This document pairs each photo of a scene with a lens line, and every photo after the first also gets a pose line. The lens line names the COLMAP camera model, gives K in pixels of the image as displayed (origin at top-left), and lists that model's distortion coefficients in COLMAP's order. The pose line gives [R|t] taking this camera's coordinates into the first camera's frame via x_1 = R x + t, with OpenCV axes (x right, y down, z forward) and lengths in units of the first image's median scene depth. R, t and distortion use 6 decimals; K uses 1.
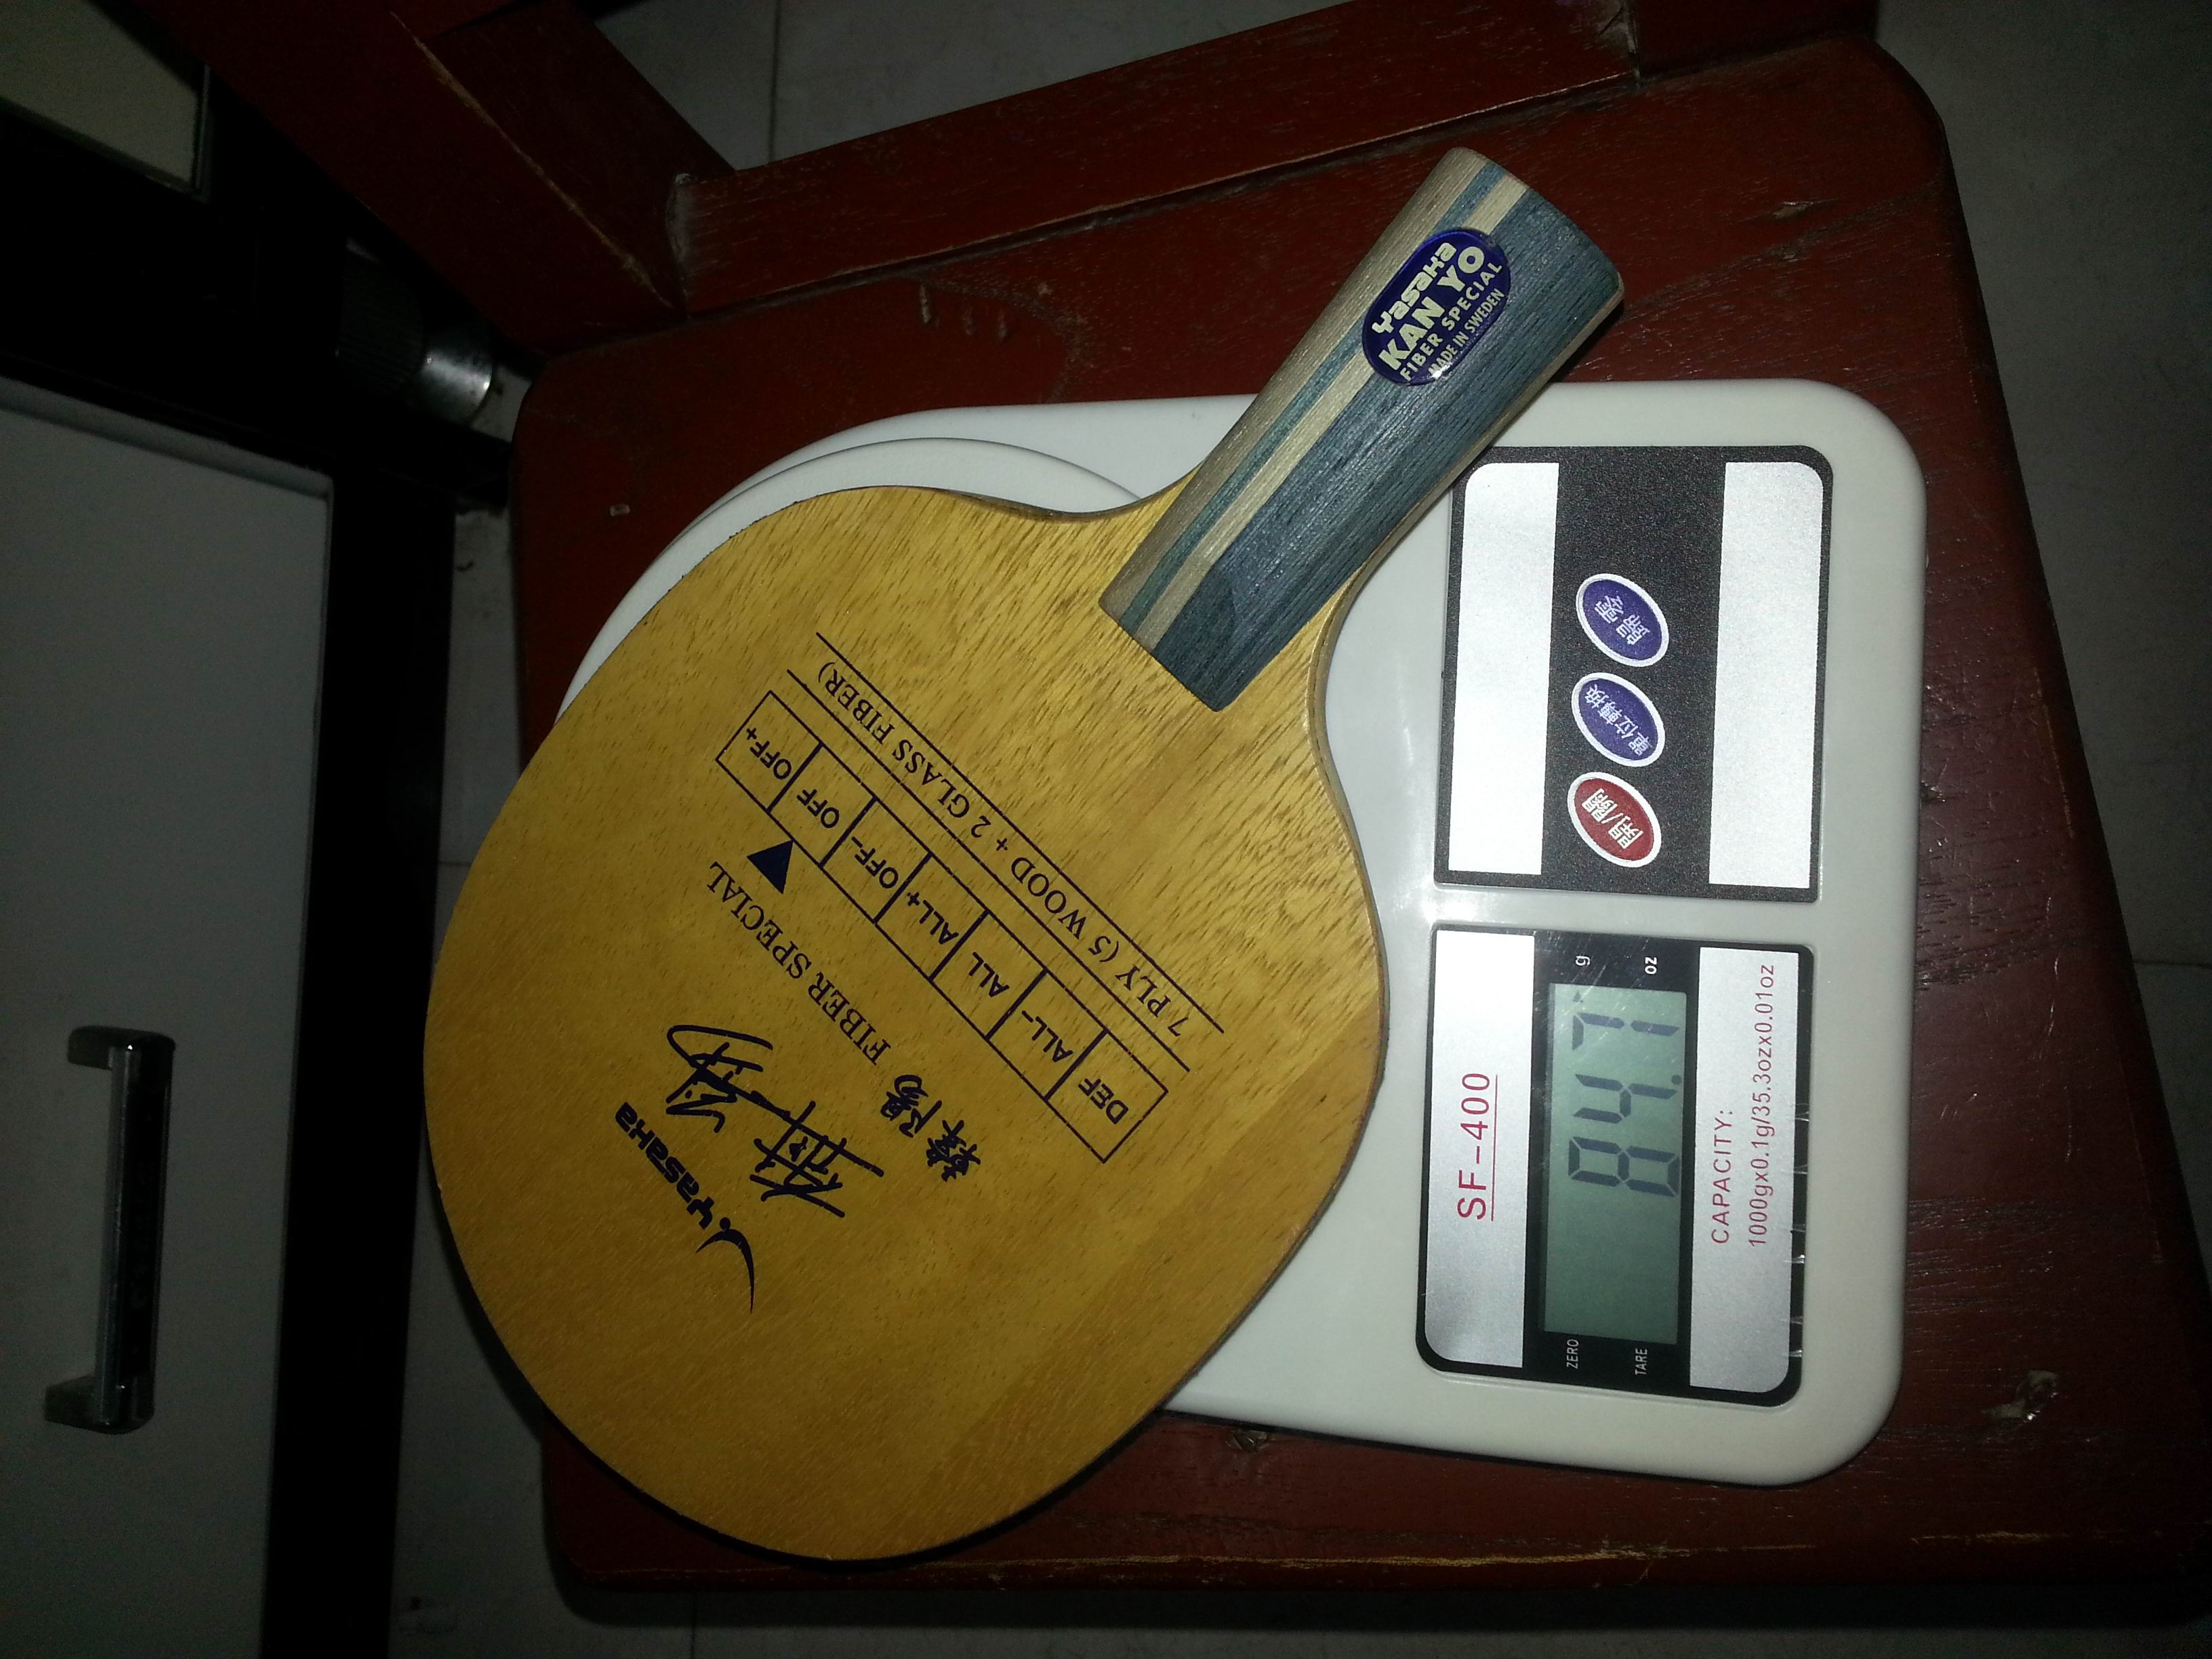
lens RADIAL K [[1785.6, 0, 1106.0], [0, 1785.6, 829.5], [0, 0, 1]] dist [0.104452, -0.190406]
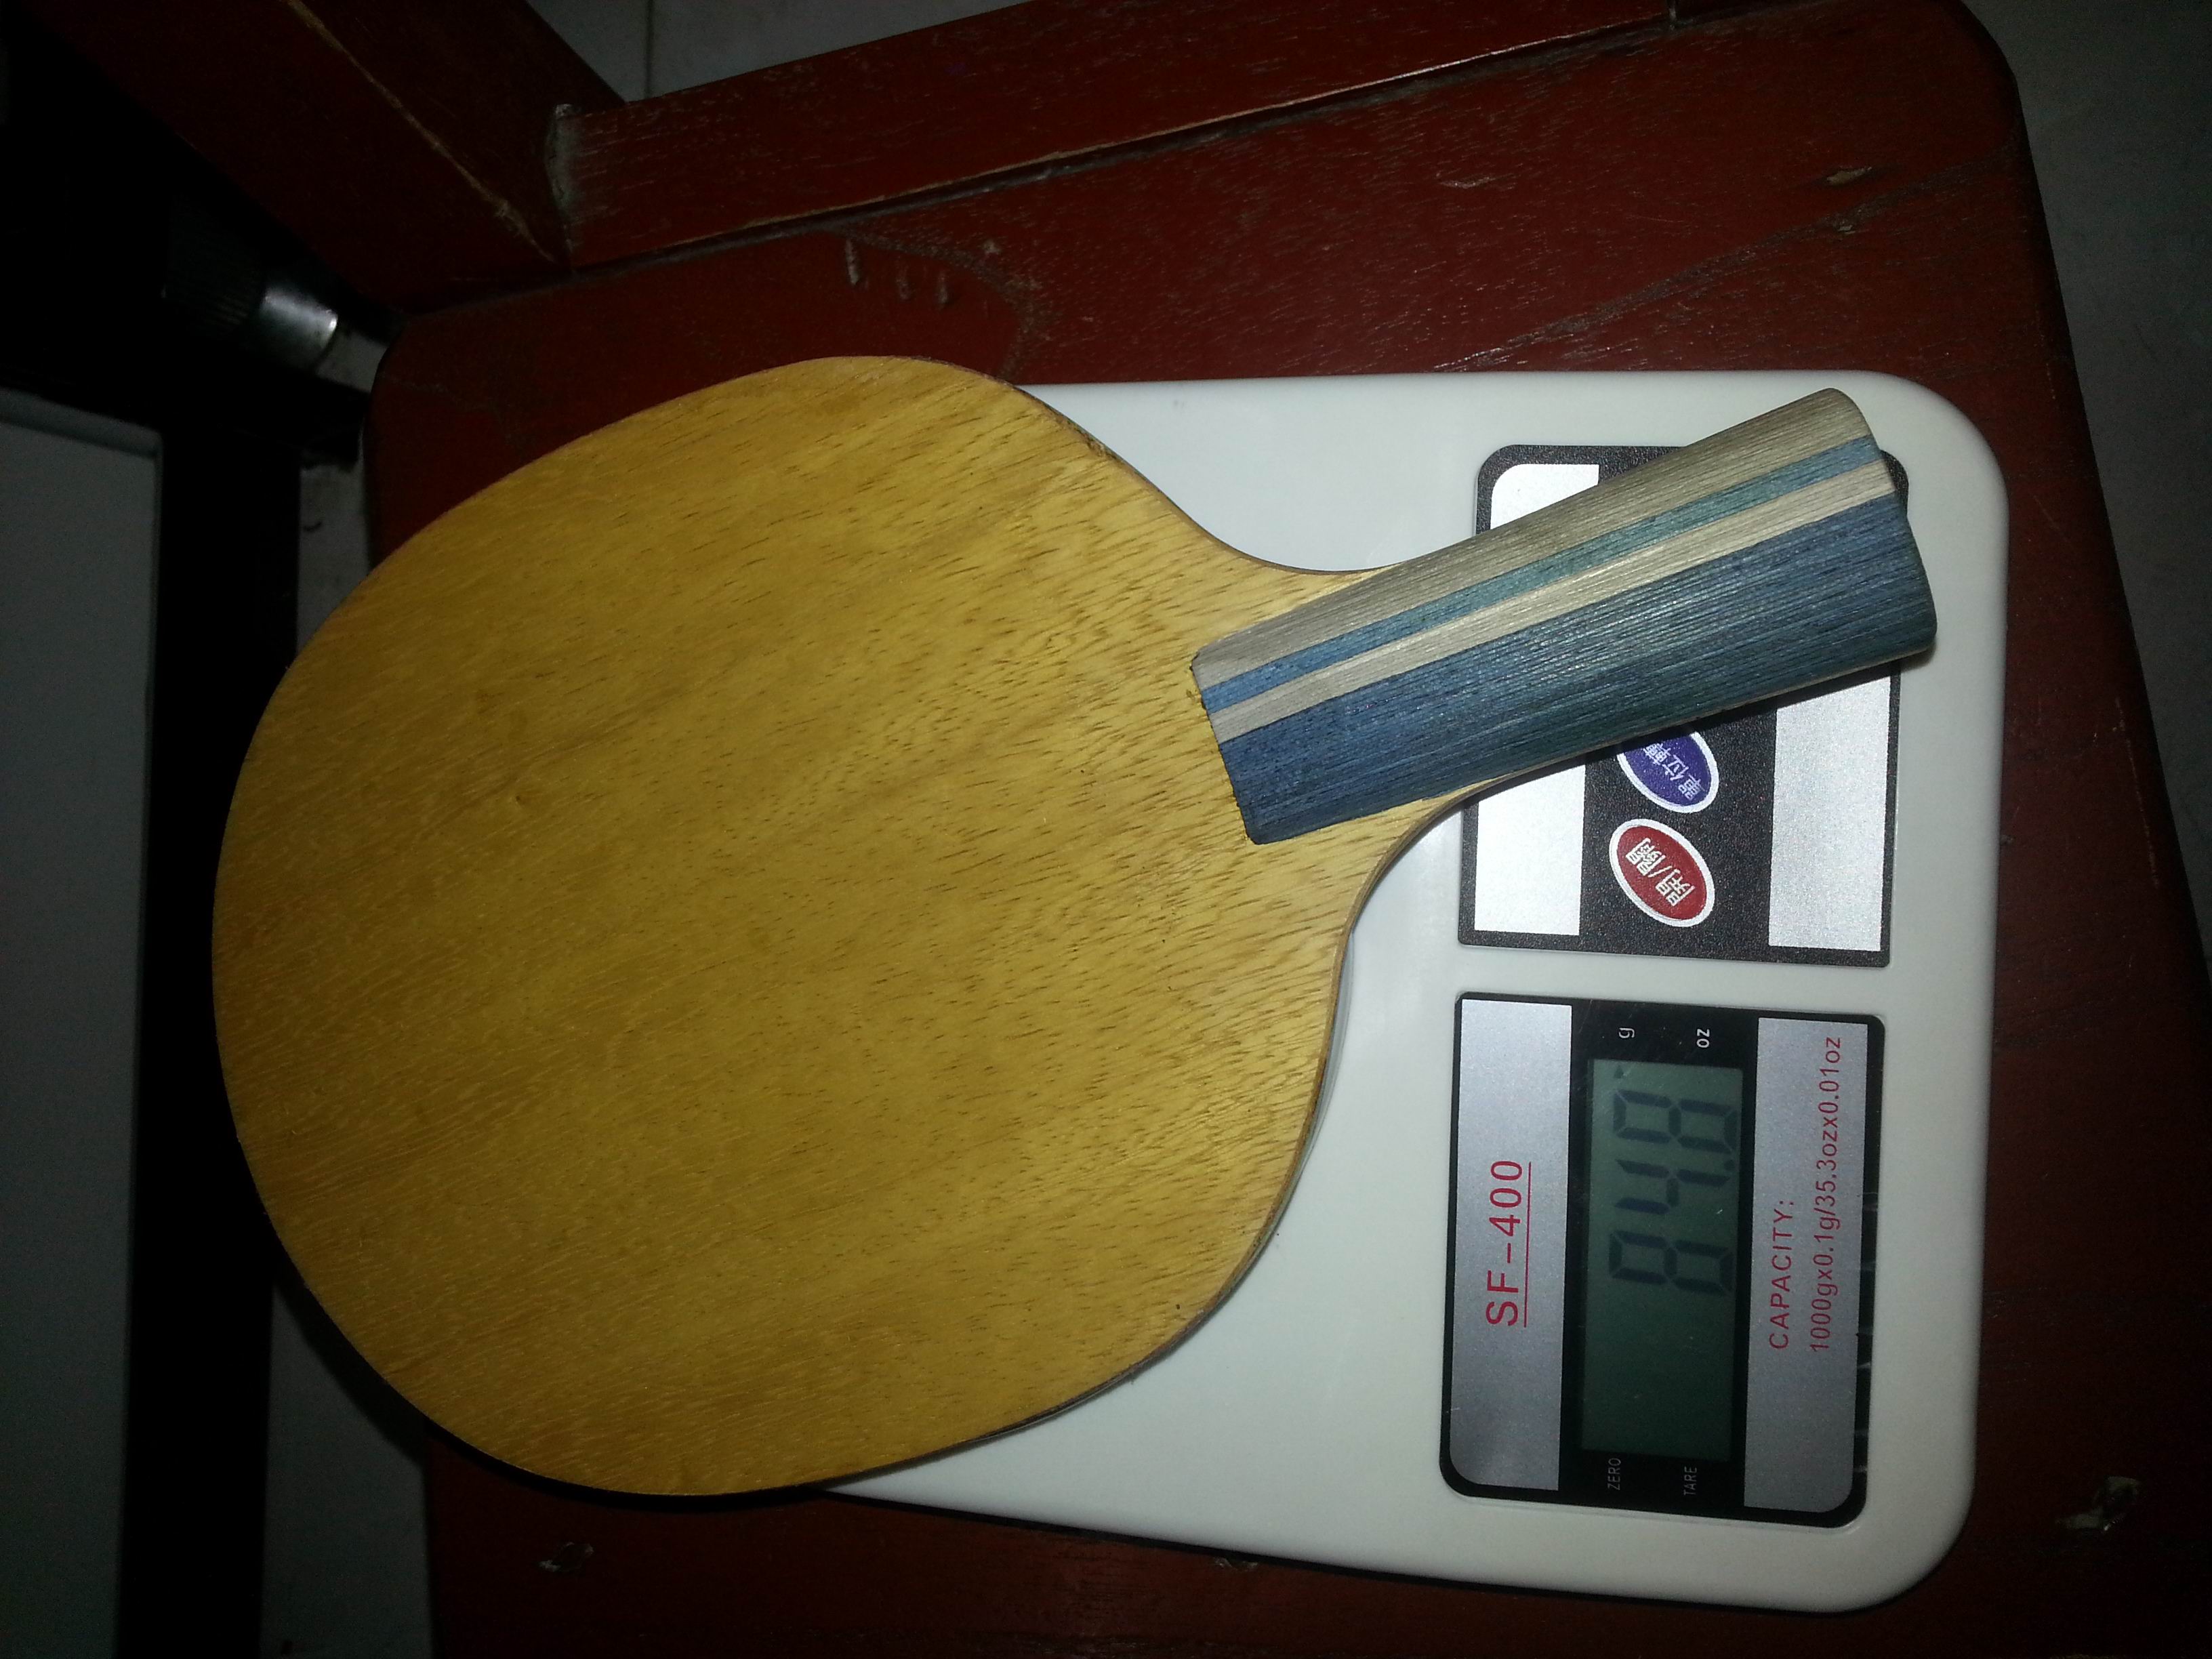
lens RADIAL K [[1785.6, 0, 1106.0], [0, 1785.6, 829.5], [0, 0, 1]] dist [0.104452, -0.190406]
pose [[0.997586, -0.008747, 0.068891, -0.049551], [0.006210, 0.999298, 0.036955, -0.060794], [-0.069165, -0.036438, 0.996940, 0.139201]]
